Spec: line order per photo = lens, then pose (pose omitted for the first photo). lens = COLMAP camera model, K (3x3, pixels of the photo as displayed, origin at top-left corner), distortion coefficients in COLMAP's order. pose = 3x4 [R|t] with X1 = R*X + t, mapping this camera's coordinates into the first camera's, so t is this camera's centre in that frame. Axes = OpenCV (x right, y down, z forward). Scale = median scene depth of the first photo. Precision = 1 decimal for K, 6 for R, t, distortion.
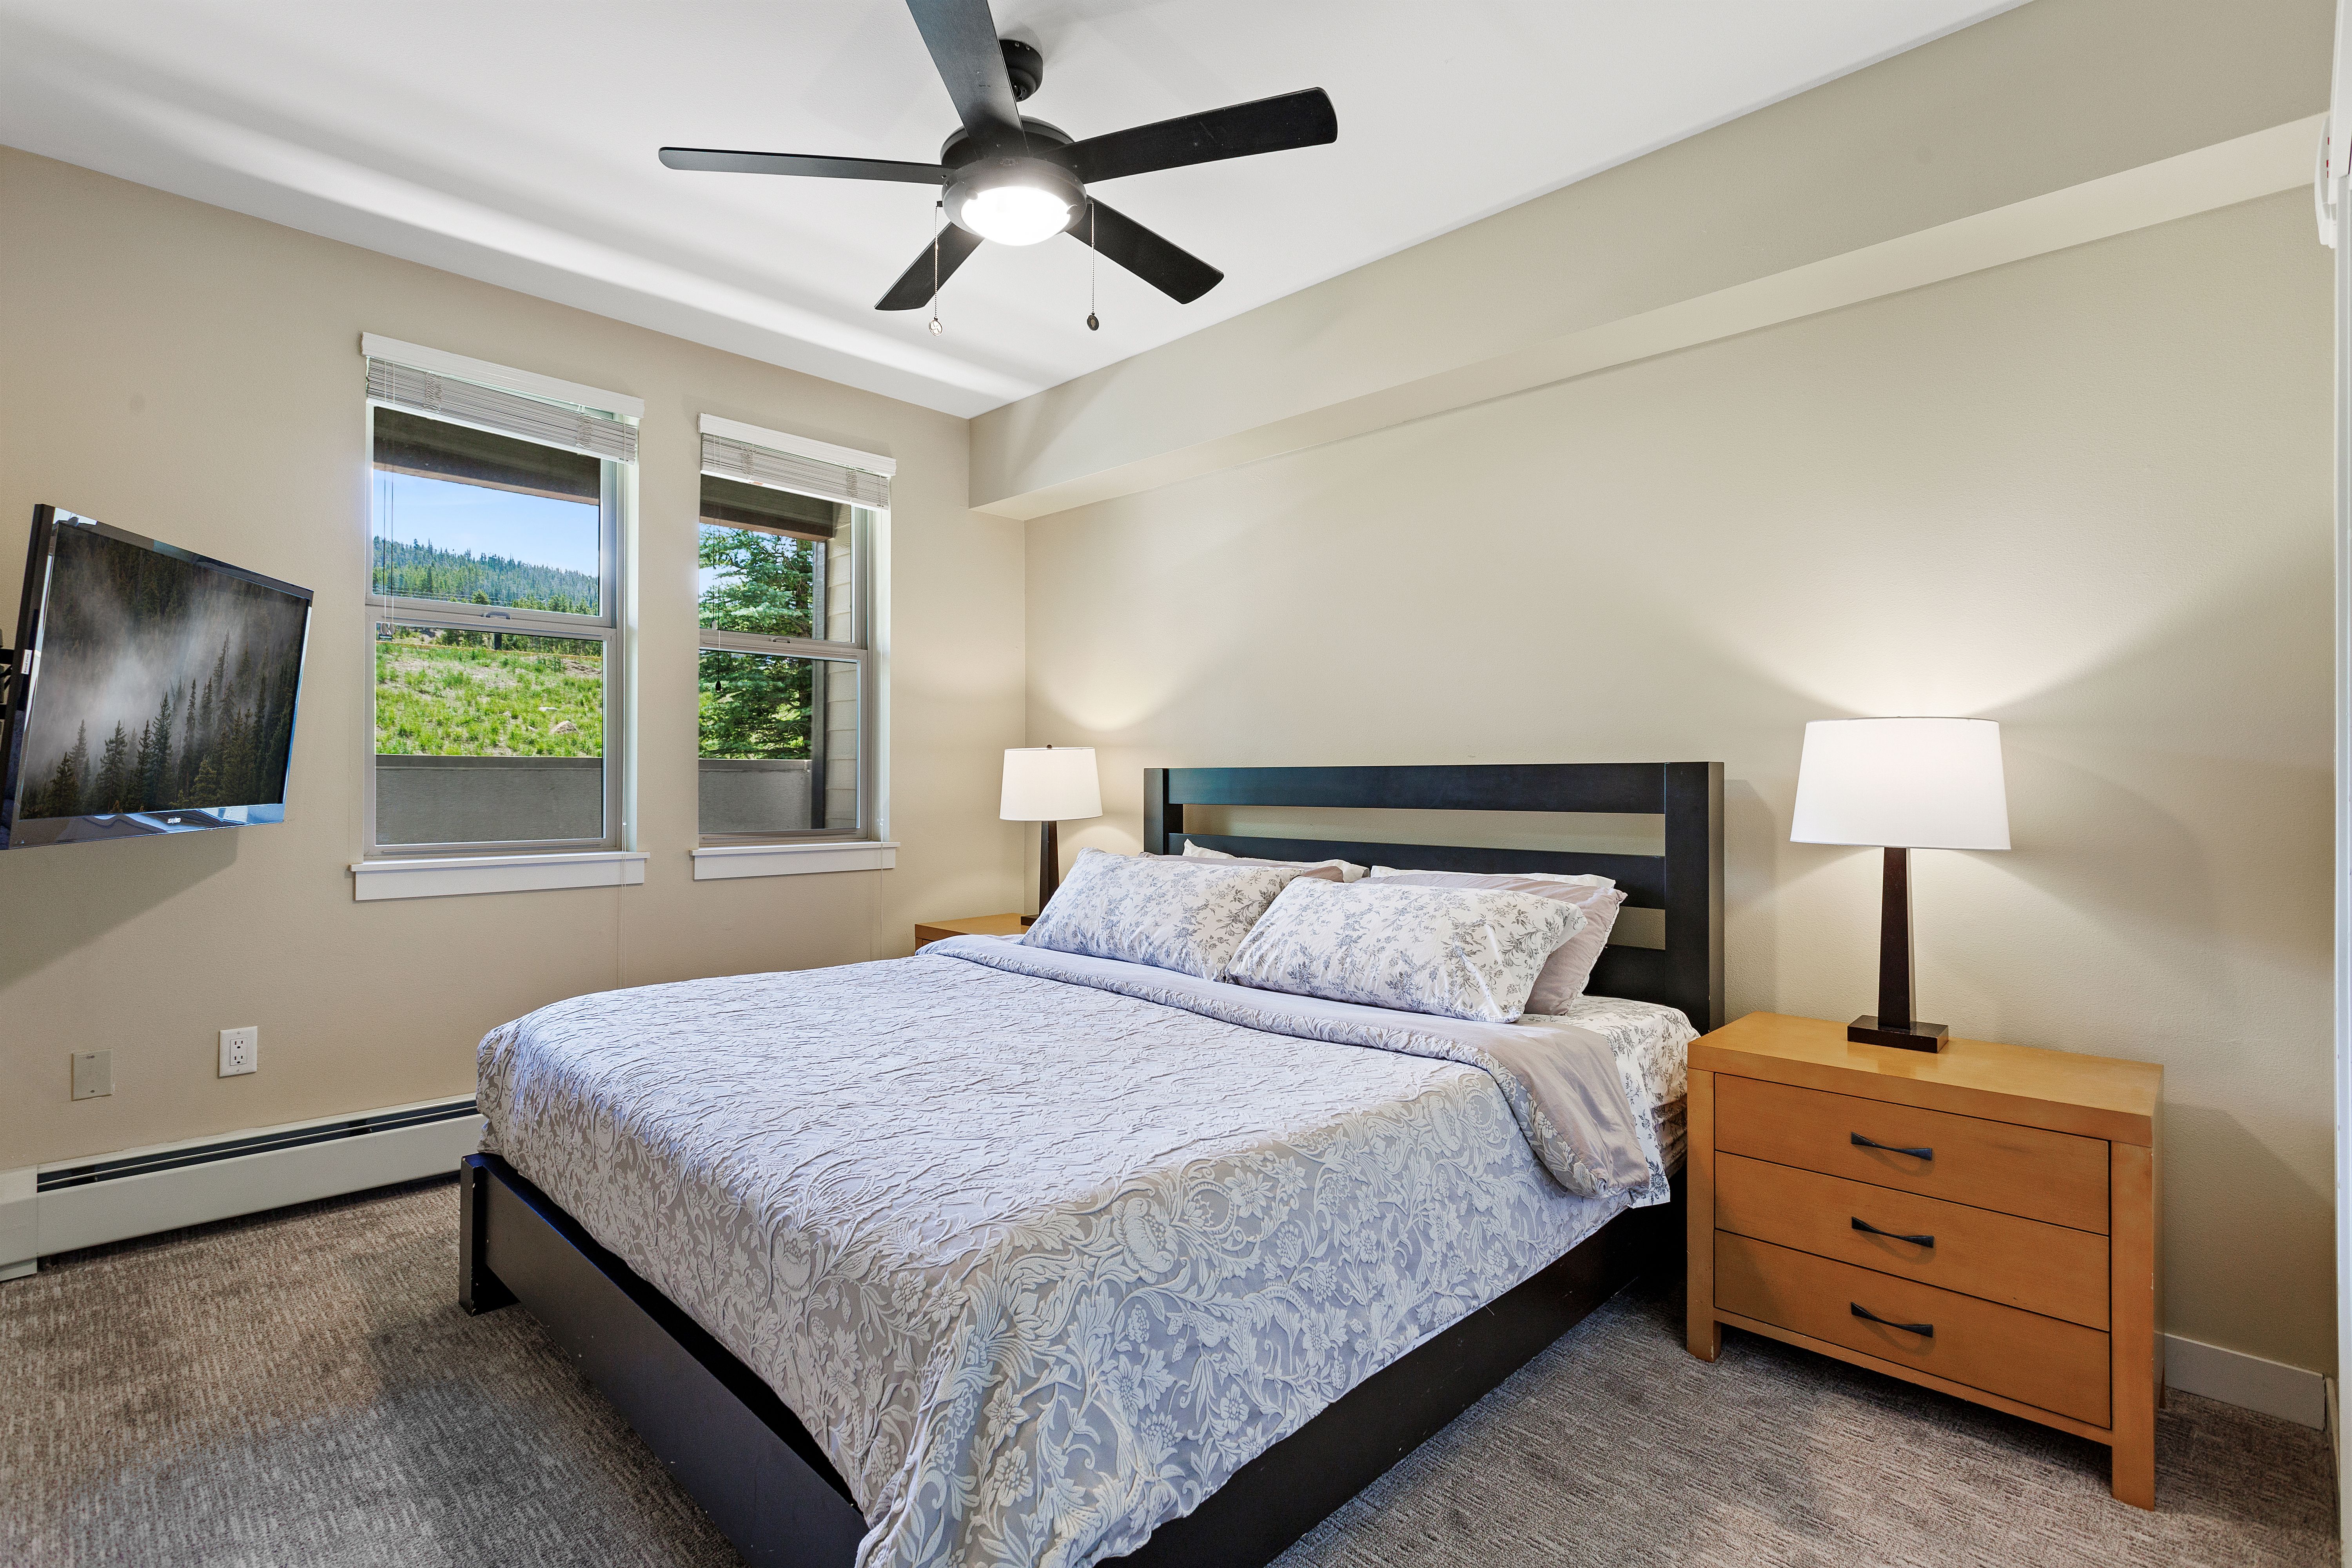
lens RADIAL K [[1114.7, 0, 1178.1], [0, 1114.7, 770.5], [0, 0, 1]] dist [0.003505, 0.001761]
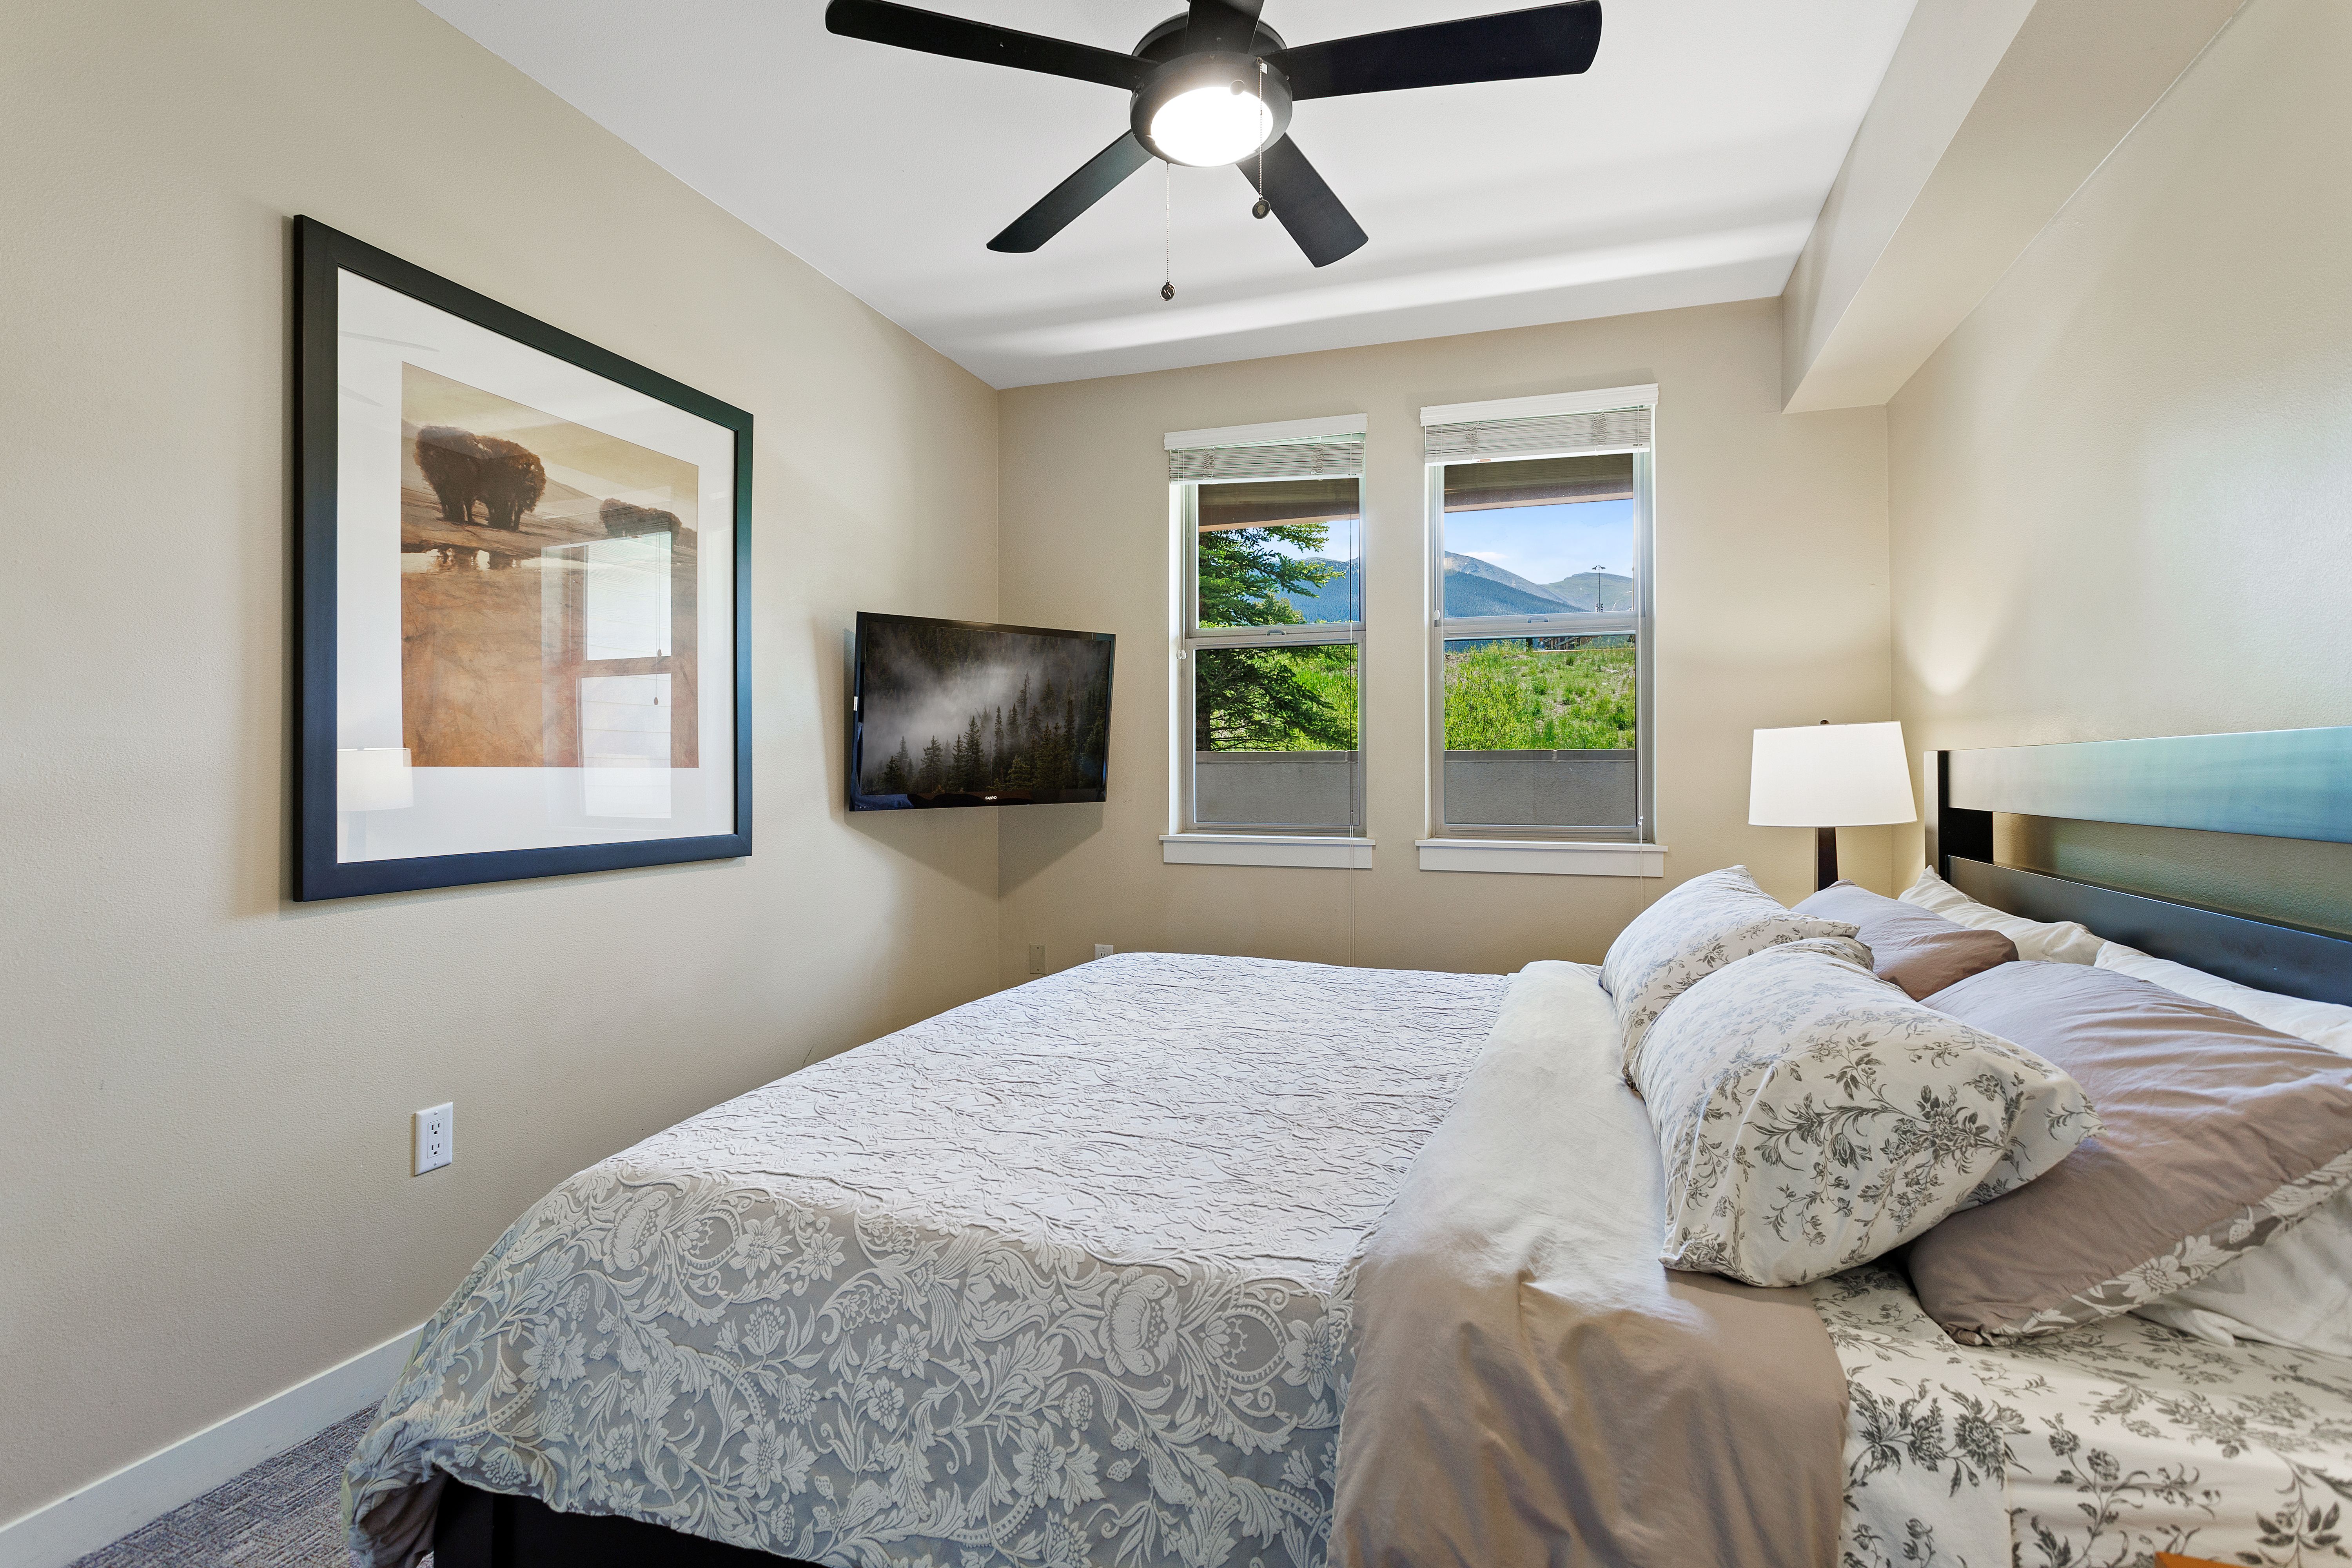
lens RADIAL K [[1114.7, 0, 1178.1], [0, 1114.7, 770.5], [0, 0, 1]] dist [0.003505, 0.001761]
pose [[0.430076, -0.004592, -0.902781, 0.774950], [0.010392, 0.999946, -0.000136, 0.011758], [0.902733, -0.009323, 0.430100, 0.730282]]
